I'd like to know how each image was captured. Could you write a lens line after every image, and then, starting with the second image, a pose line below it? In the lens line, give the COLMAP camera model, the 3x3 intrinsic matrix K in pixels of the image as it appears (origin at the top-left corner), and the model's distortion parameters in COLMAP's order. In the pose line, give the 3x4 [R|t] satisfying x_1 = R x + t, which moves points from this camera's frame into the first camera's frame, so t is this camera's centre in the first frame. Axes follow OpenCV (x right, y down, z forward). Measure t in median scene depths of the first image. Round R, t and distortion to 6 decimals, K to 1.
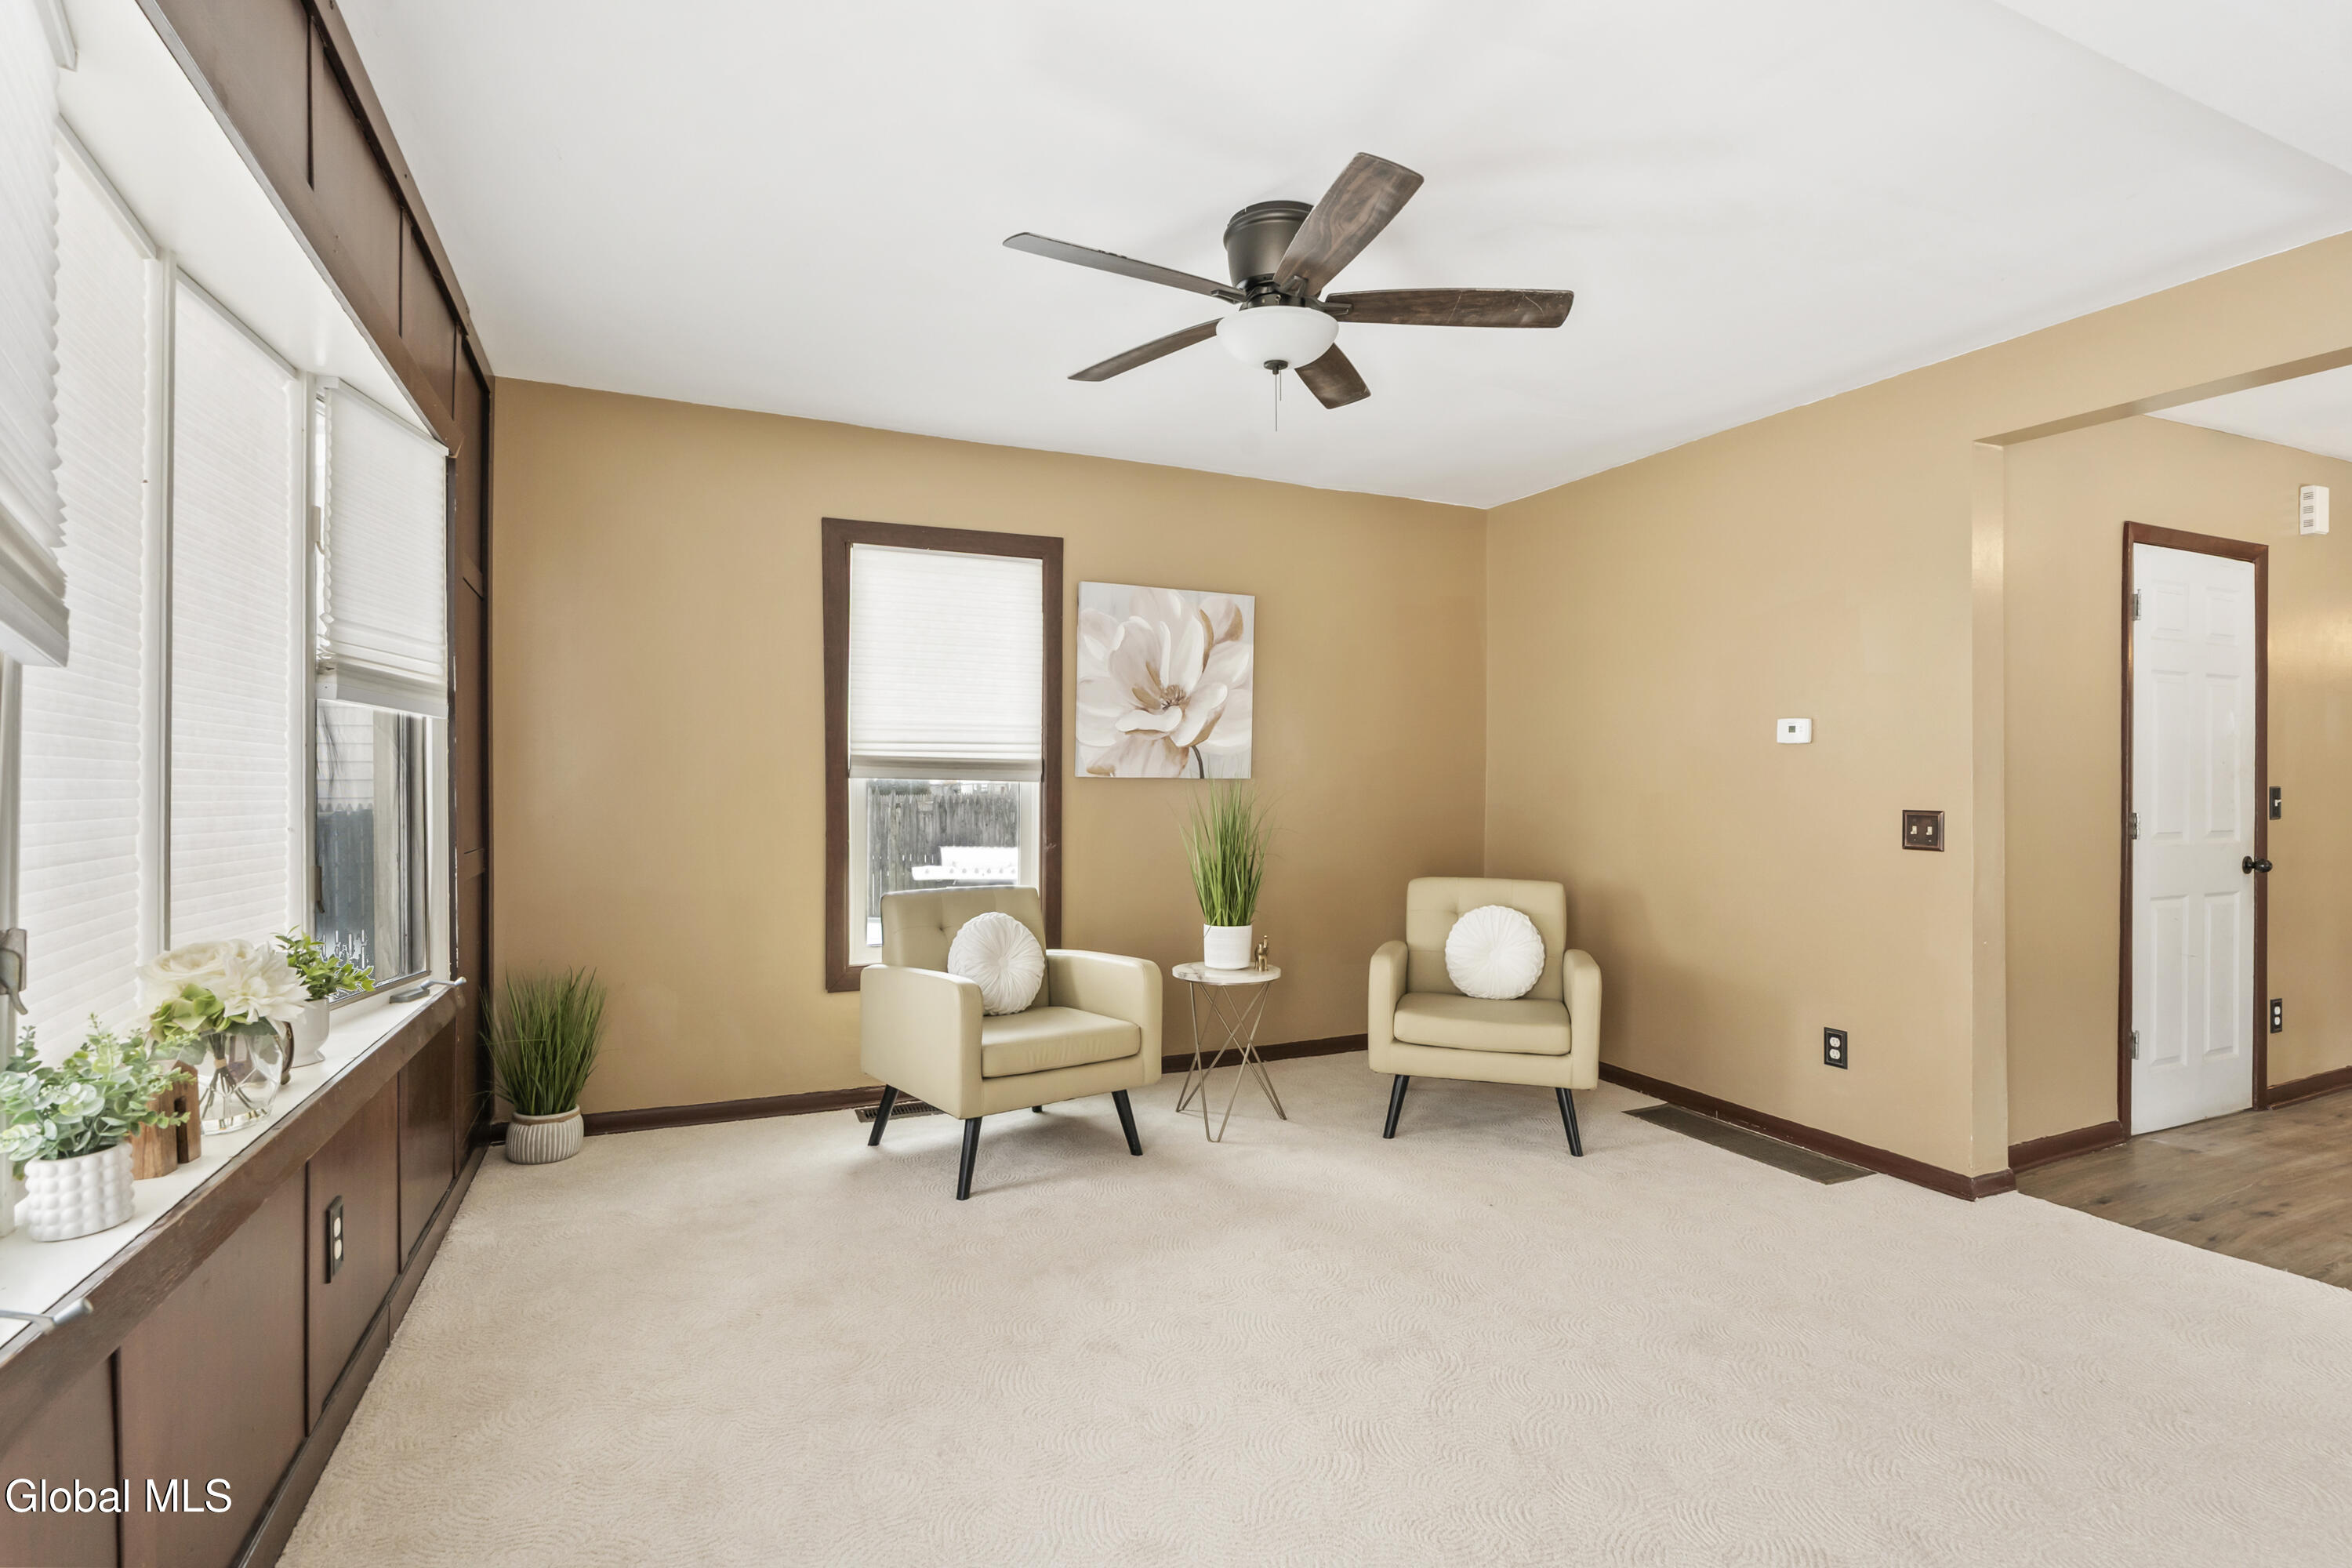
lens RADIAL K [[1124.4, 0, 1180.1], [0, 1124.4, 767.3], [0, 0, 1]] dist [-0.002138, 0.001030]
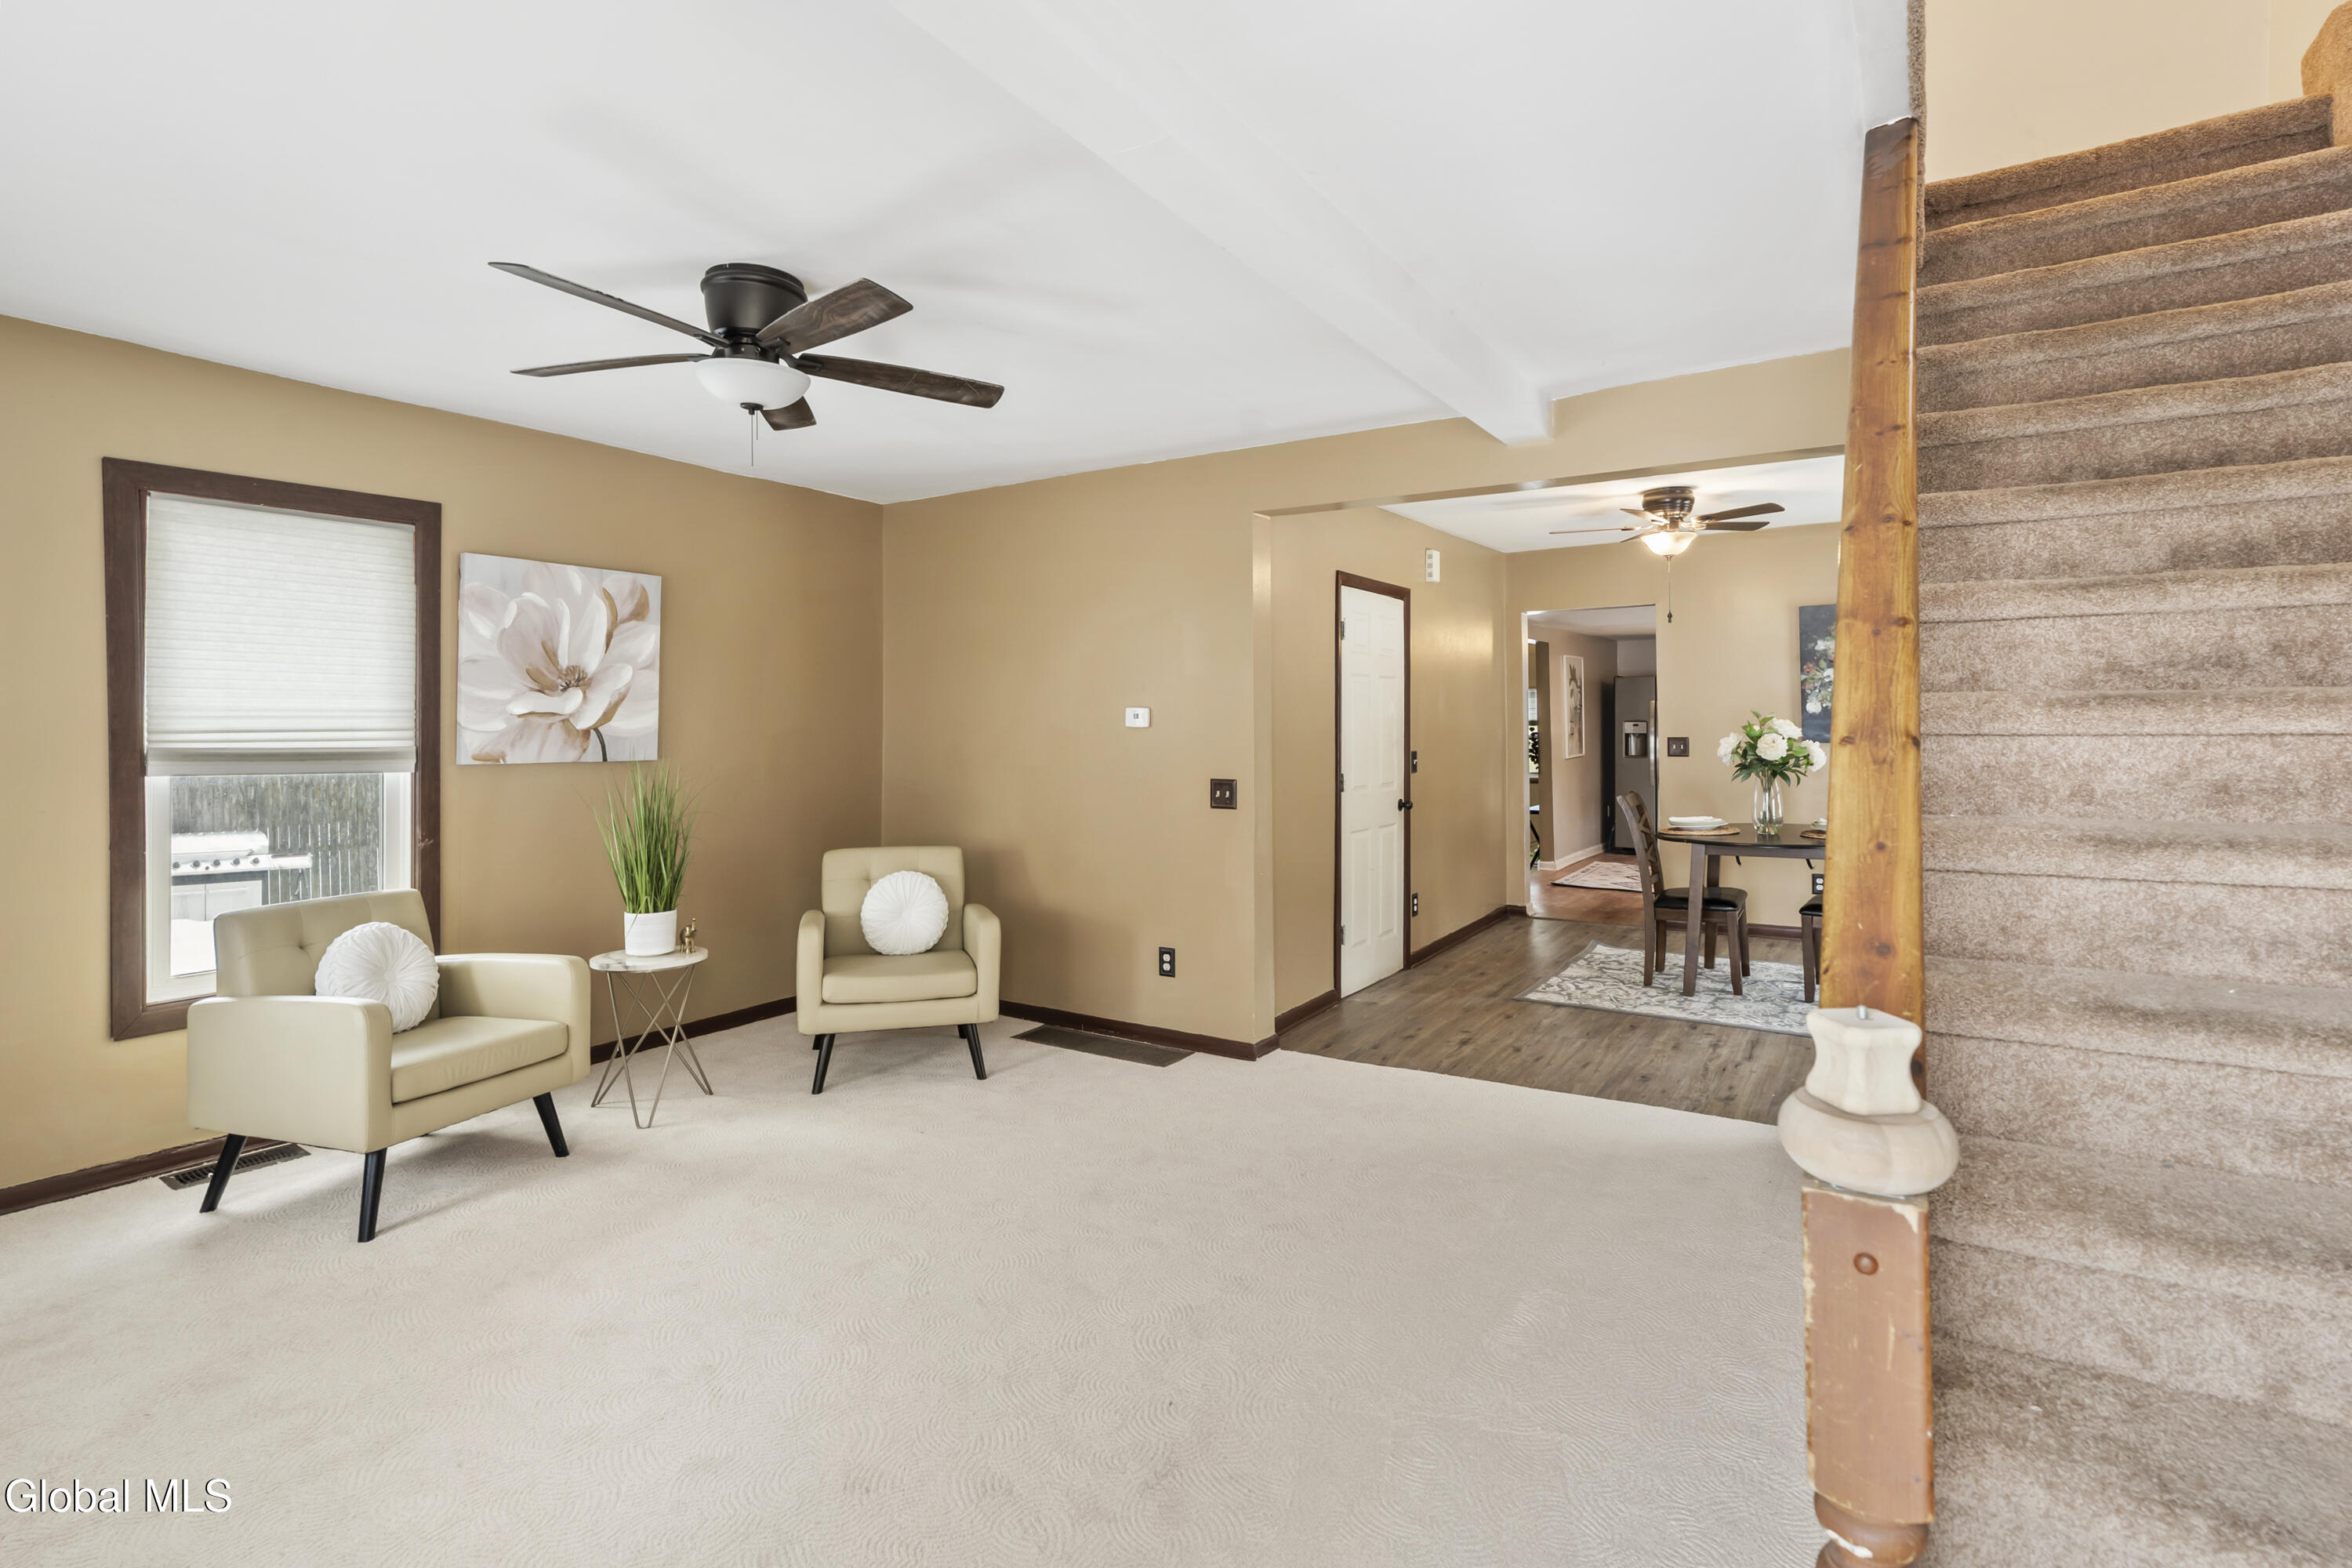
lens RADIAL K [[1140.8, 0, 1174.8], [0, 1140.8, 716.1], [0, 0, 1]] dist [-0.000143, 0.001103]
pose [[0.844423, -0.003474, 0.535665, -0.111150], [0.002514, 0.999994, 0.002521, -0.036815], [-0.535671, -0.000782, 0.844427, -0.115692]]
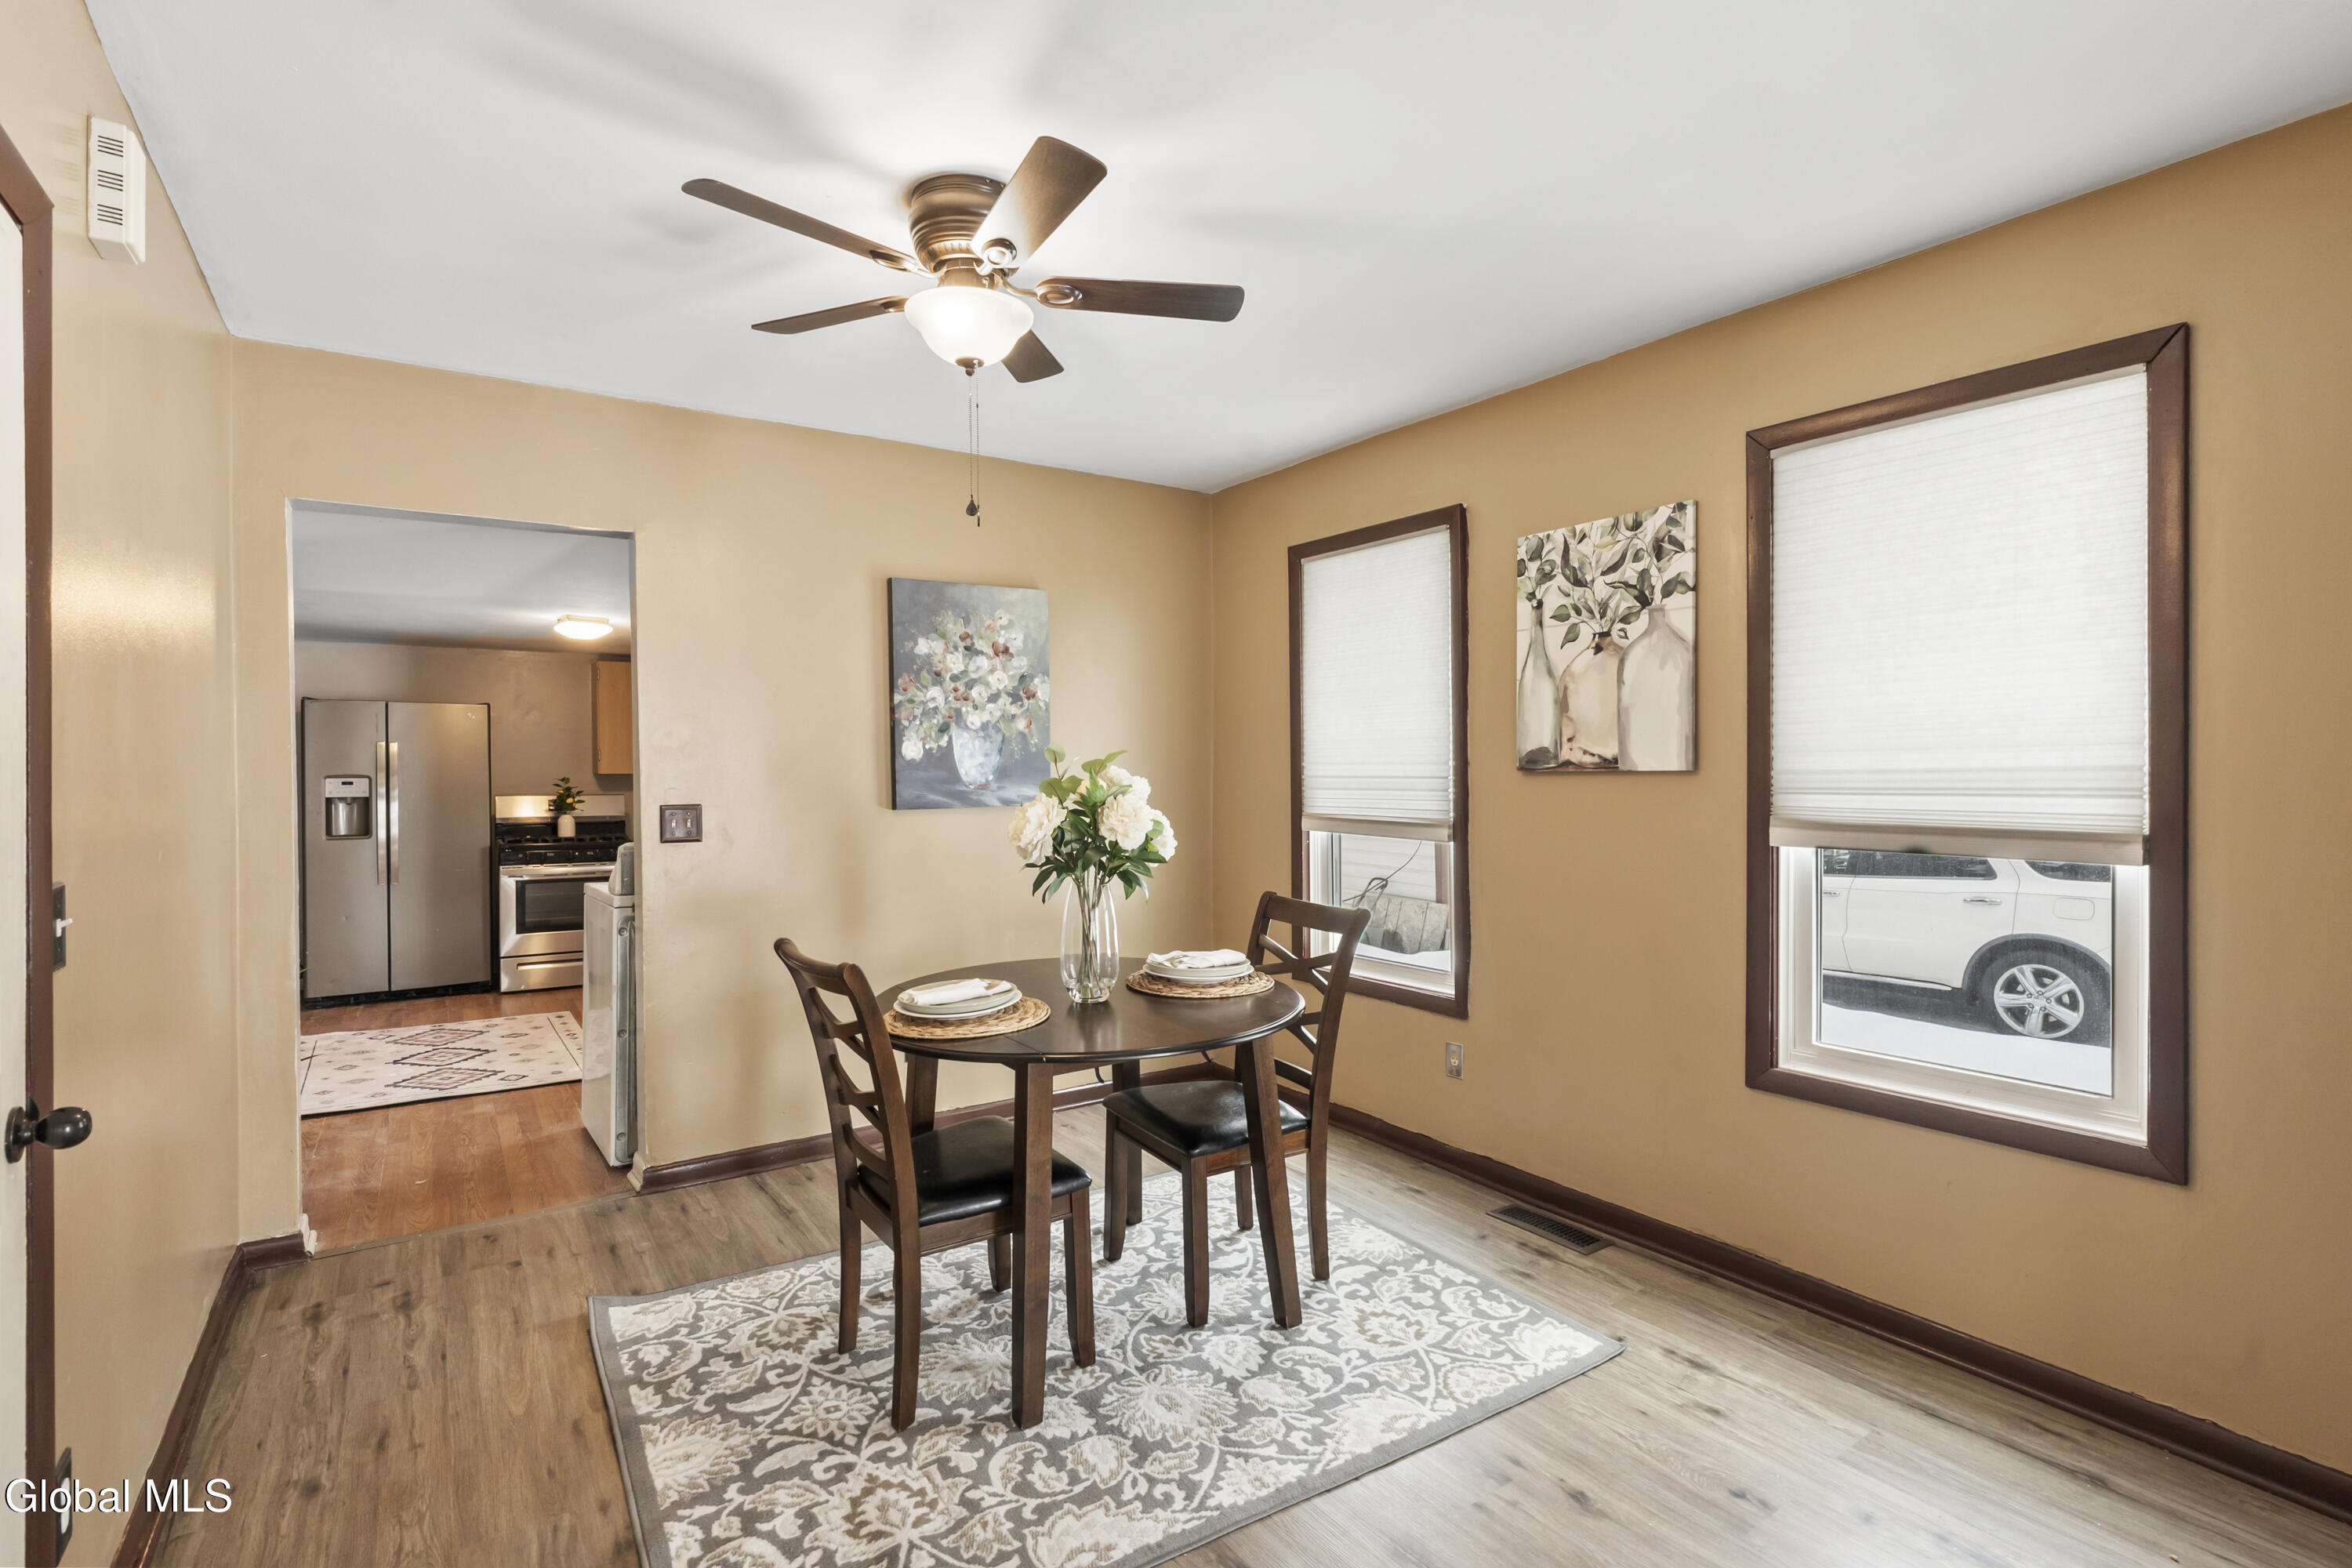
lens RADIAL K [[1114.6, 0, 1177.7], [0, 1114.6, 787.2], [0, 0, 1]] dist [-0.001061, 0.000379]
pose [[-0.162265, -0.011758, 0.986677, 0.611847], [-0.004163, 0.999928, 0.011232, -0.021541], [-0.986738, -0.002285, -0.162303, 0.766571]]
